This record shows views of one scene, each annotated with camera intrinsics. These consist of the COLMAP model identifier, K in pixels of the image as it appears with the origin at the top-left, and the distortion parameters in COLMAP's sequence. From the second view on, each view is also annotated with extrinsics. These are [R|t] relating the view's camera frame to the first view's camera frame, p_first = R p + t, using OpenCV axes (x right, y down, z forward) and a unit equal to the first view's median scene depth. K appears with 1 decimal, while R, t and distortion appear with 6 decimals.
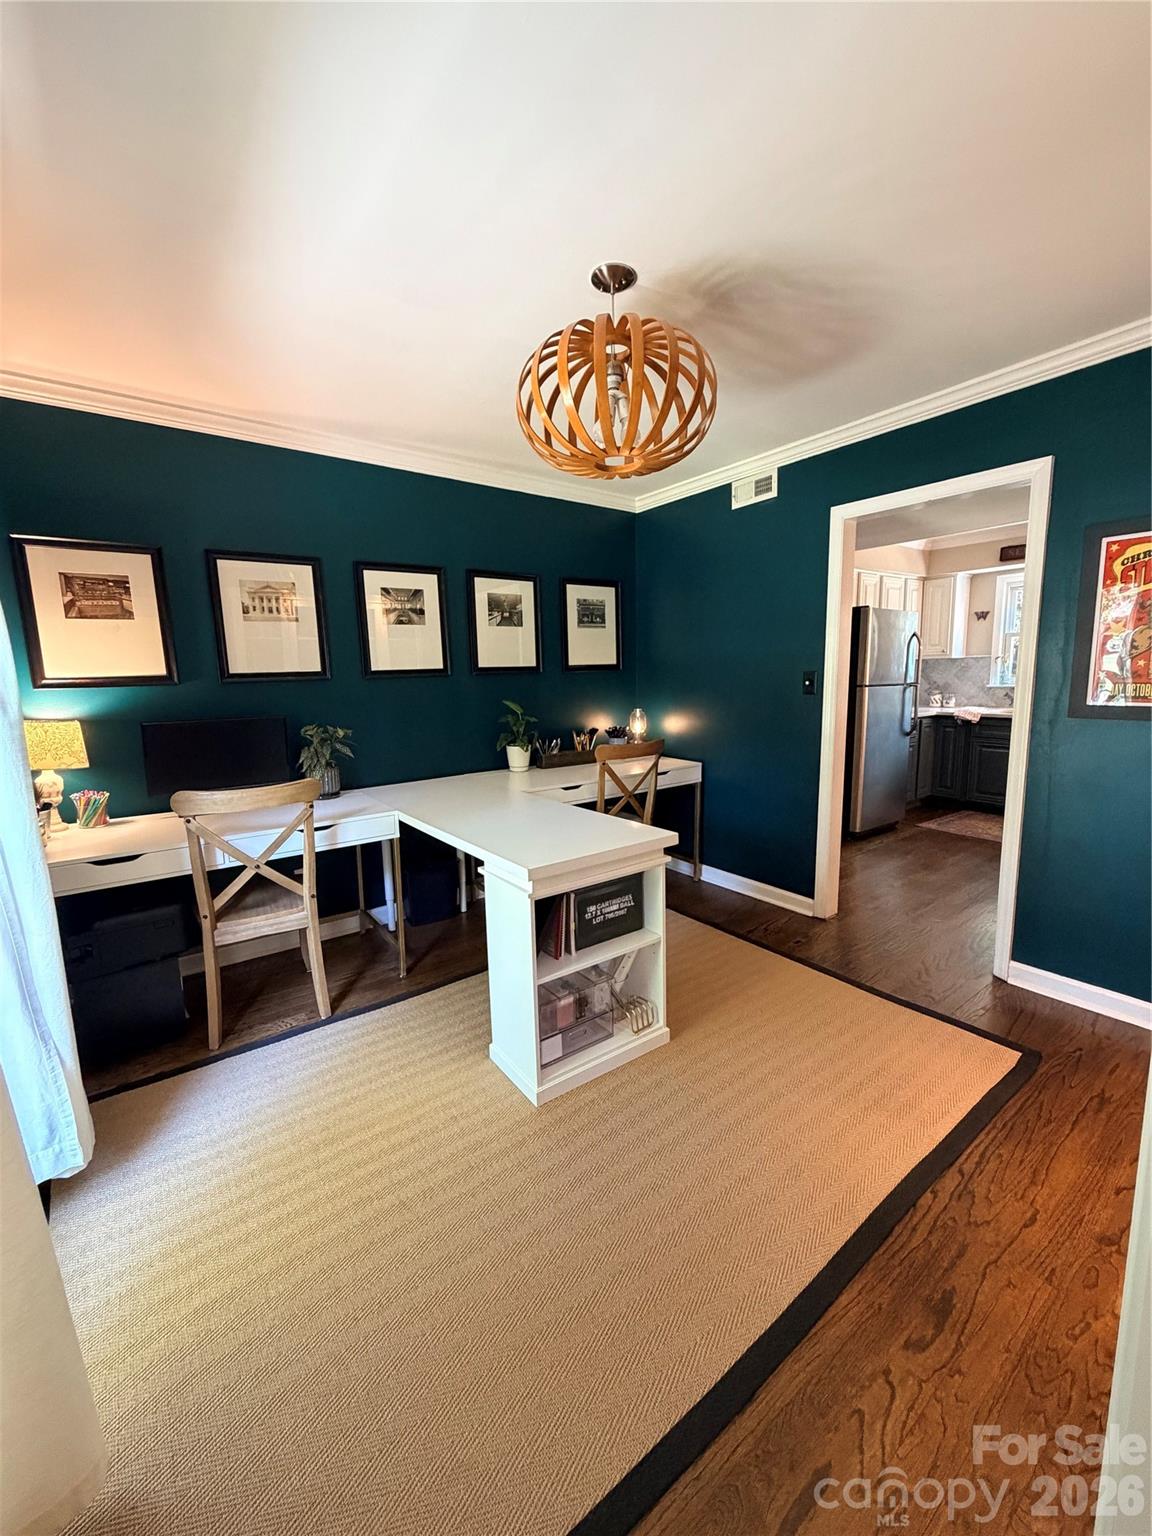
lens RADIAL K [[615.0, 0, 576.8], [0, 615.0, 762.5], [0, 0, 1]] dist [0.000560, 0.000153]
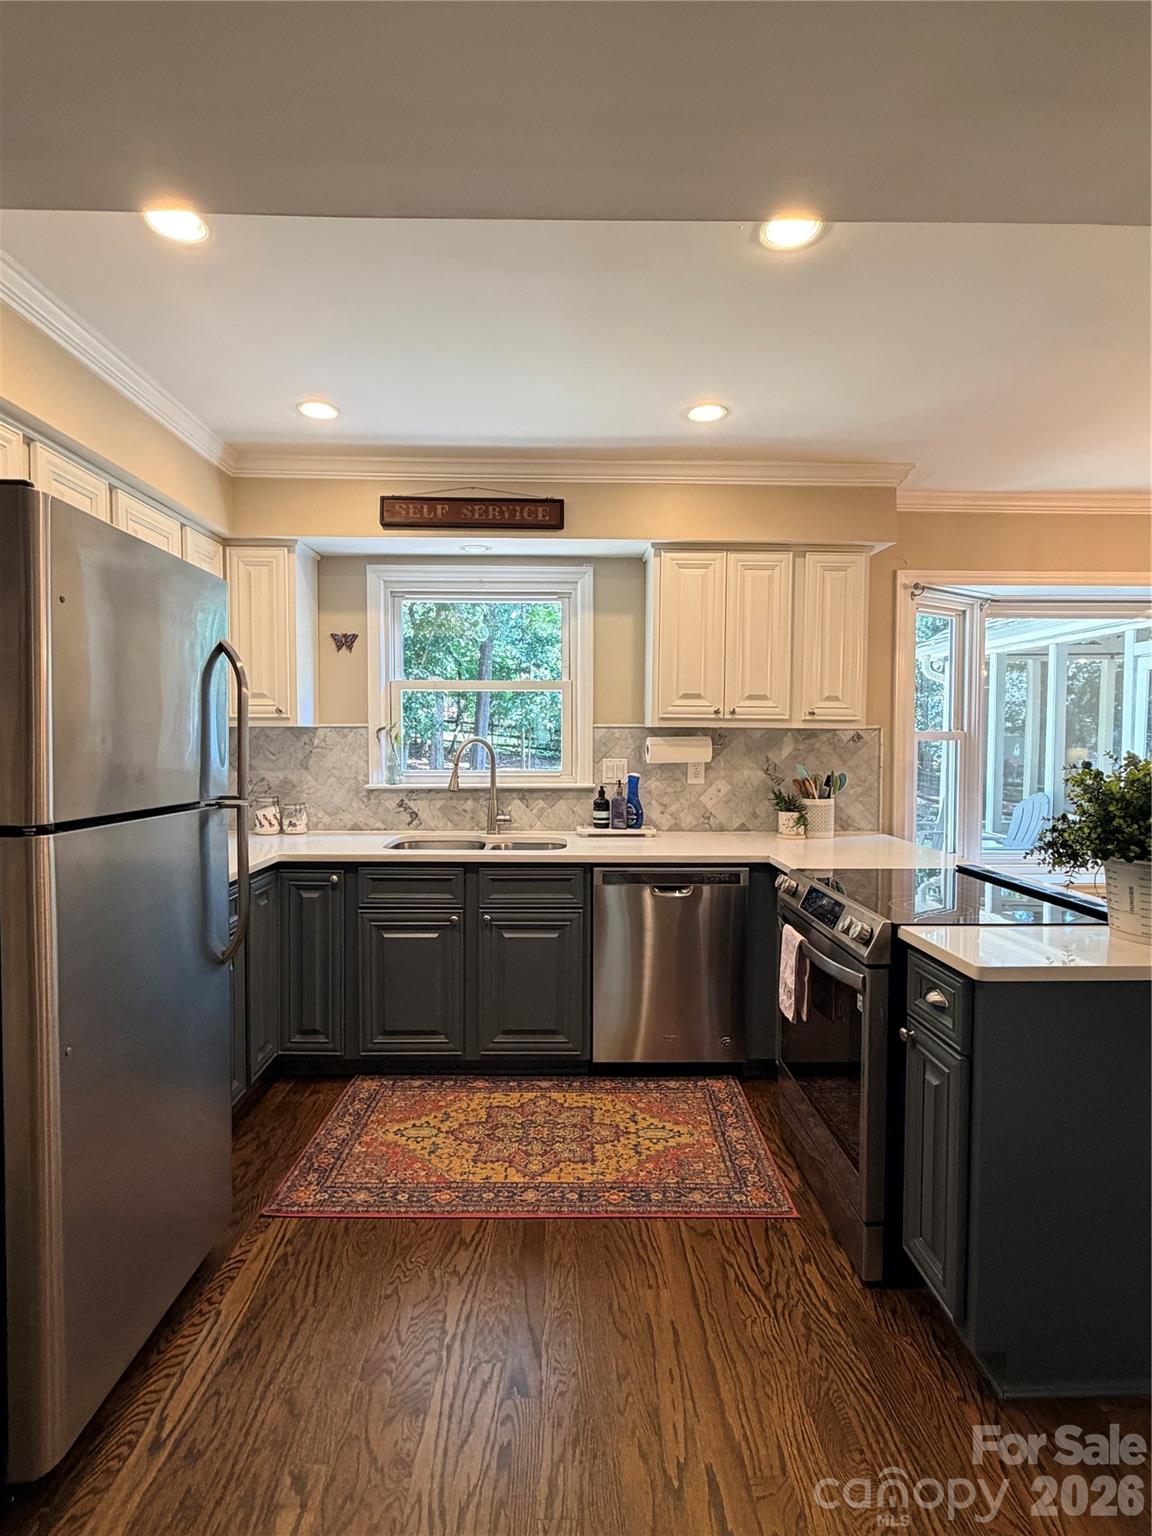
lens RADIAL K [[775.1, 0, 576.0], [0, 775.1, 768.0], [0, 0, 1]] dist [0.002224, 0.000279]
pose [[0.581022, -0.010633, 0.813819, 0.331436], [0.103951, 0.992695, -0.061245, -0.104201], [-0.807223, 0.120182, 0.577882, 0.633700]]
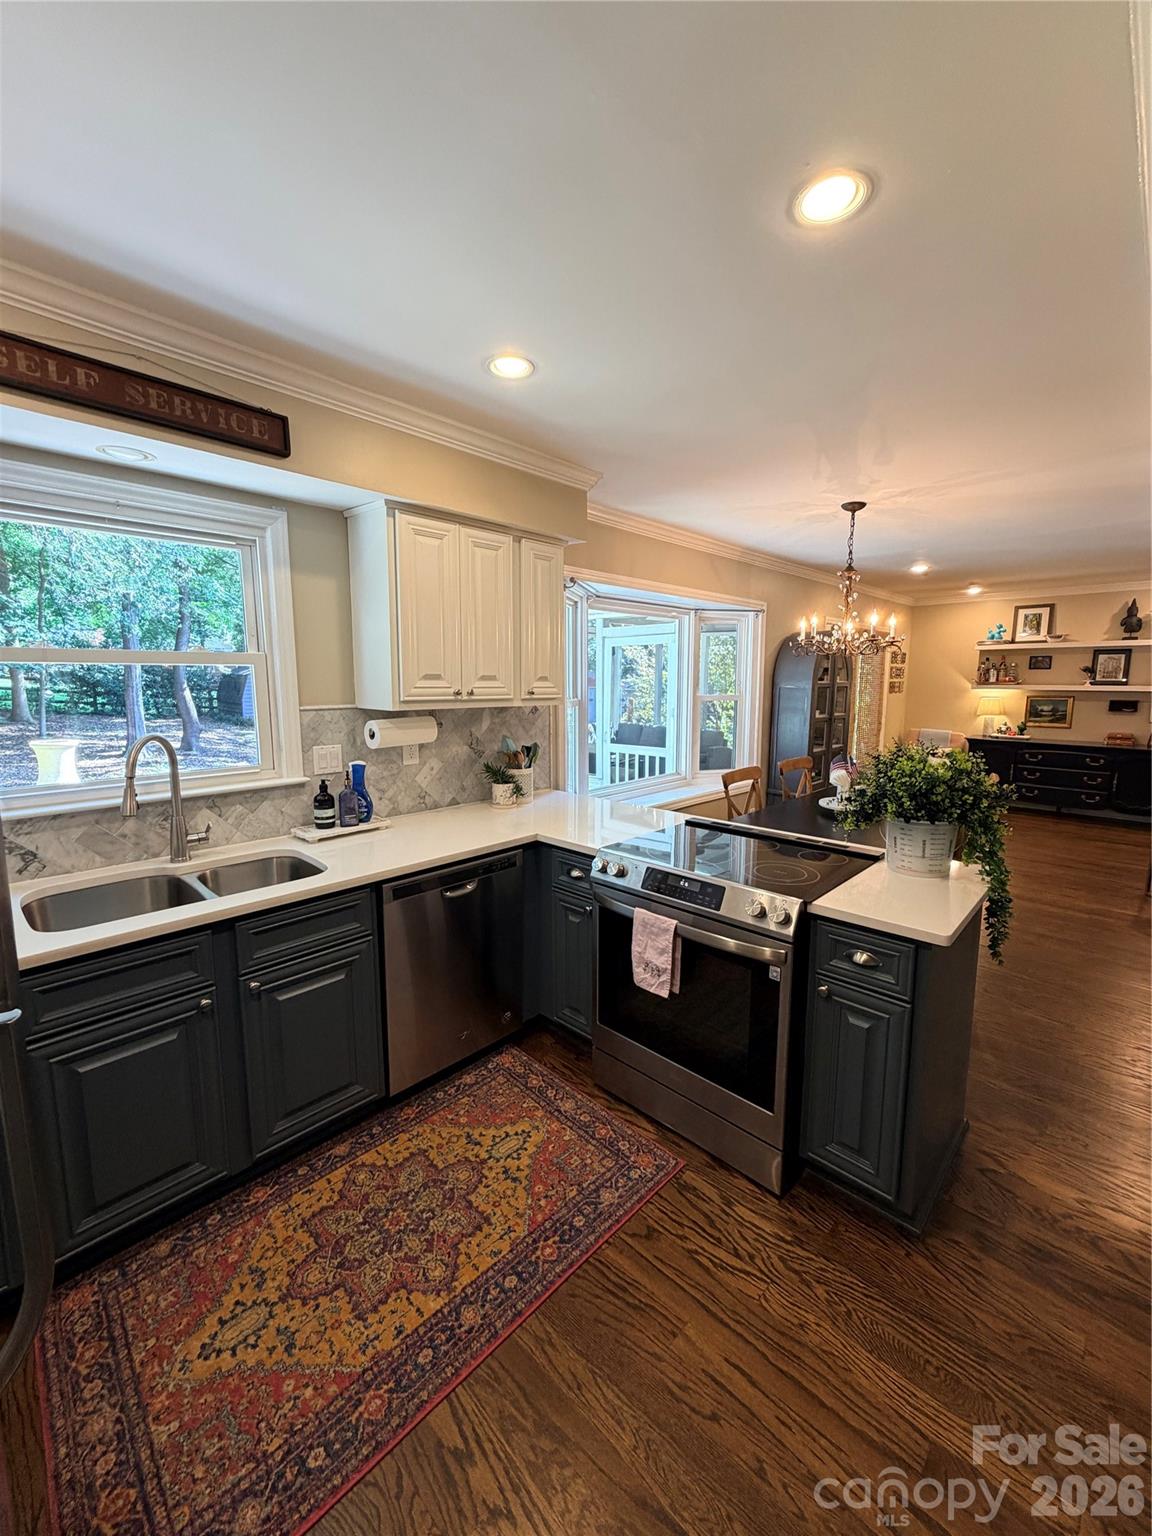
lens RADIAL K [[615.0, 0, 576.8], [0, 615.0, 762.5], [0, 0, 1]] dist [0.000560, 0.000153]
pose [[-0.163419, -0.115461, 0.979777, 0.420734], [0.146995, 0.979192, 0.139910, -0.183157], [-0.975544, 0.166886, -0.143046, 0.908509]]
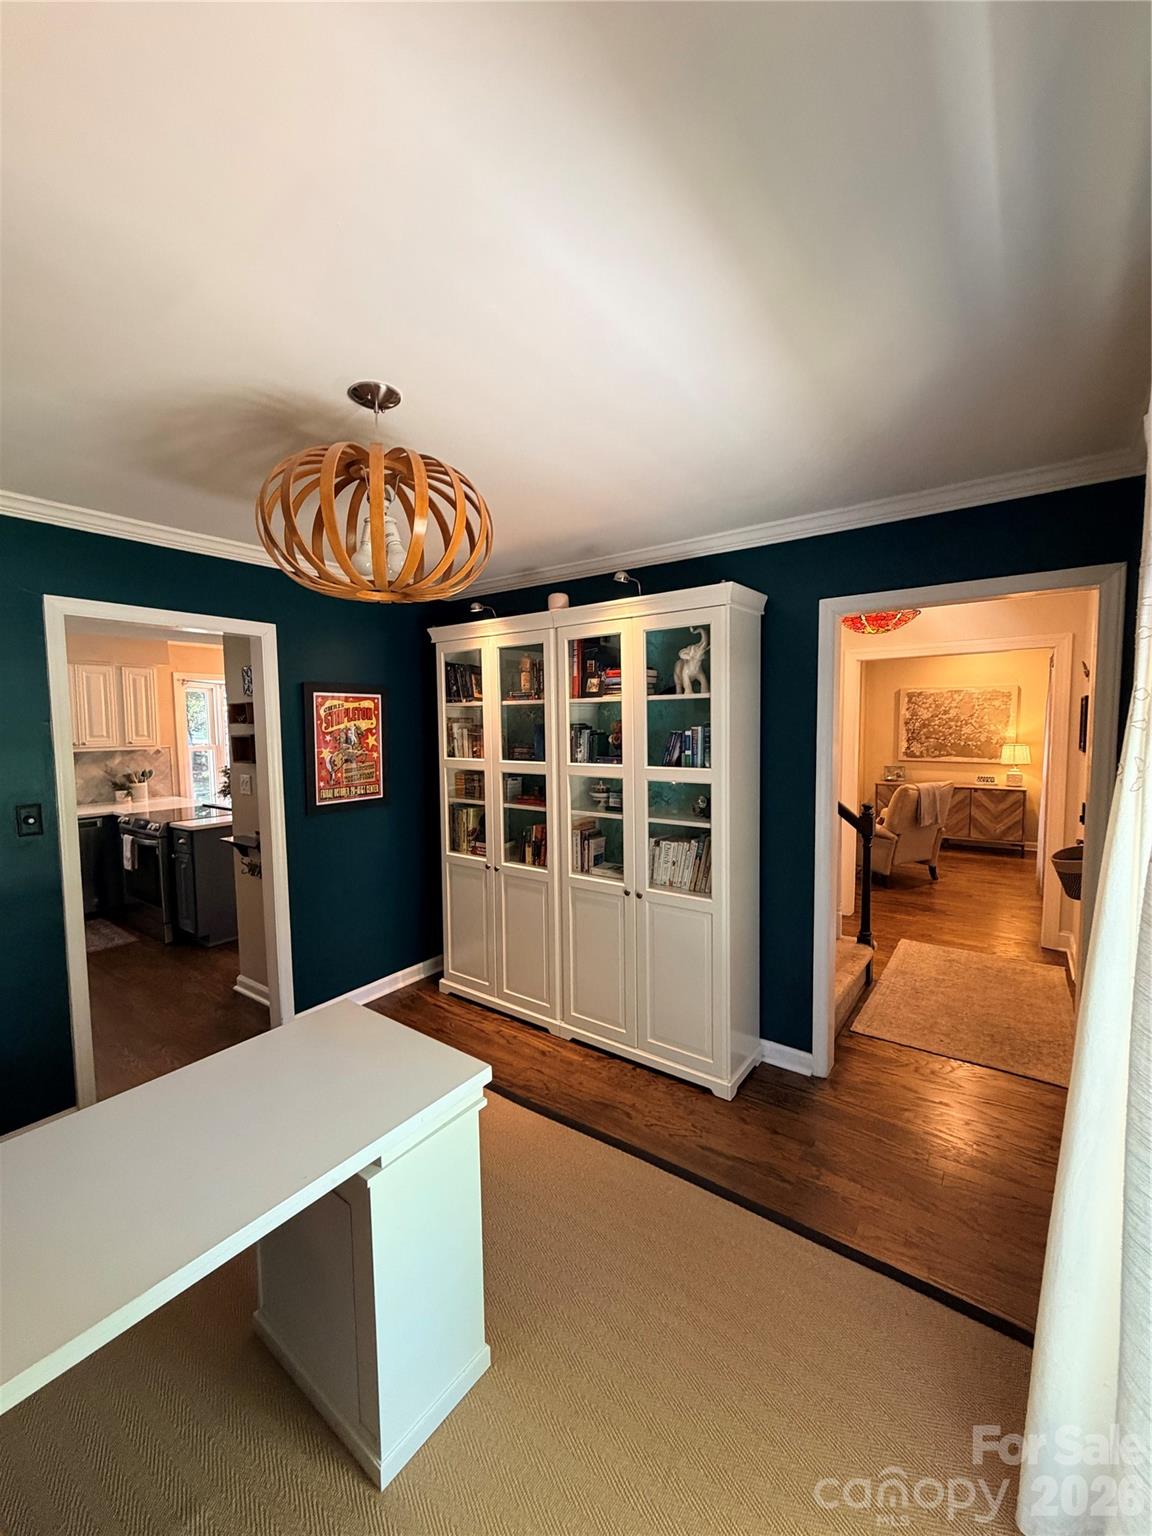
lens RADIAL K [[615.0, 0, 576.8], [0, 615.0, 762.5], [0, 0, 1]] dist [0.000560, 0.000153]
pose [[-0.291993, -0.040804, 0.955550, -0.339515], [0.157399, 0.983417, 0.090092, -0.109011], [-0.943380, 0.176709, -0.280728, 0.396131]]
